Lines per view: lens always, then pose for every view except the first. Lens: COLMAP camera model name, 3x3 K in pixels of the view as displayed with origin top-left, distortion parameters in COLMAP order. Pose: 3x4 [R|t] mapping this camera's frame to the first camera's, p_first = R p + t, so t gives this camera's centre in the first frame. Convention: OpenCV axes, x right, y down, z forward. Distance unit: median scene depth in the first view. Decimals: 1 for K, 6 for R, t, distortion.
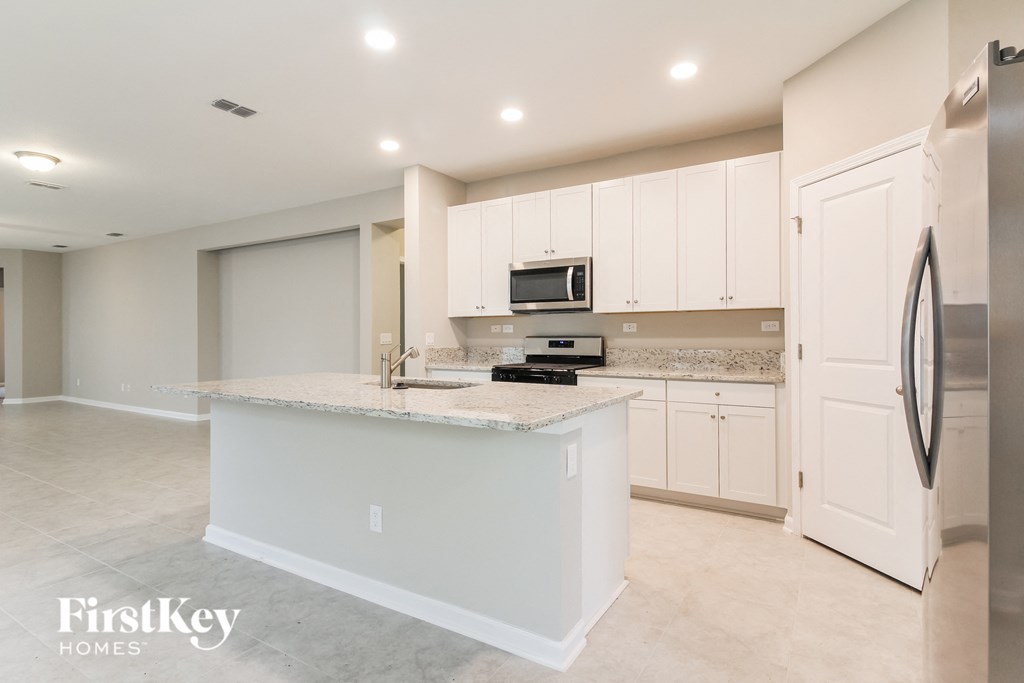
lens RADIAL K [[539.2, 0, 513.0], [0, 539.2, 334.1], [0, 0, 1]] dist [0.015325, 0.000047]
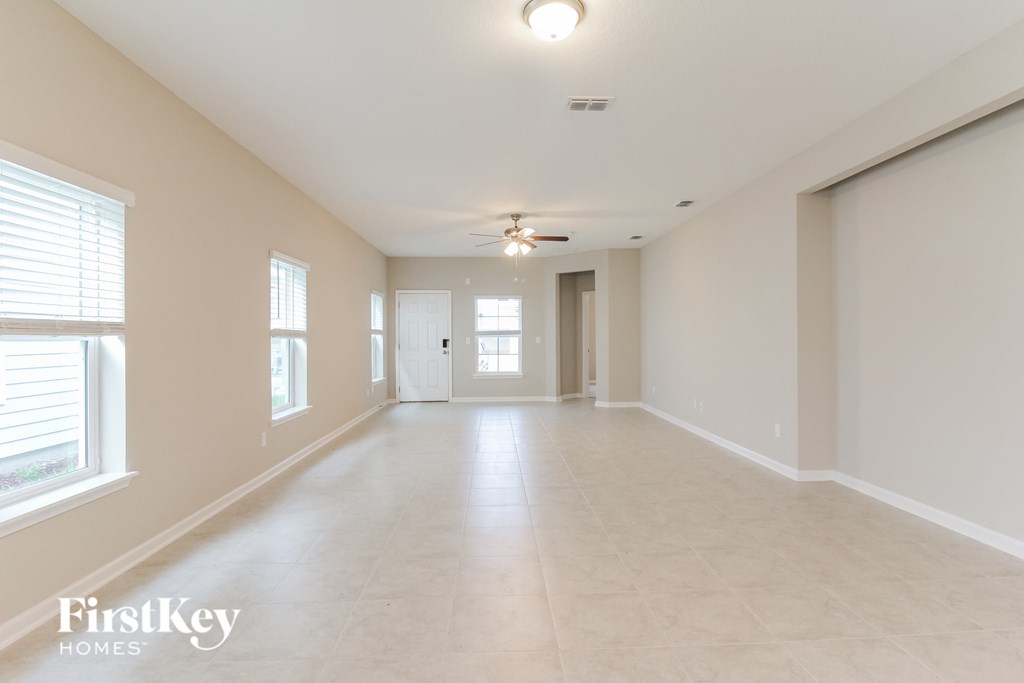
lens RADIAL K [[521.3, 0, 509.6], [0, 521.3, 338.9], [0, 0, 1]] dist [0.001089, -0.004632]
pose [[0.557325, 0.000613, -0.830294, -0.288572], [0.005130, 0.999978, 0.004182, 0.000237], [0.830279, -0.006591, 0.557309, 0.427605]]
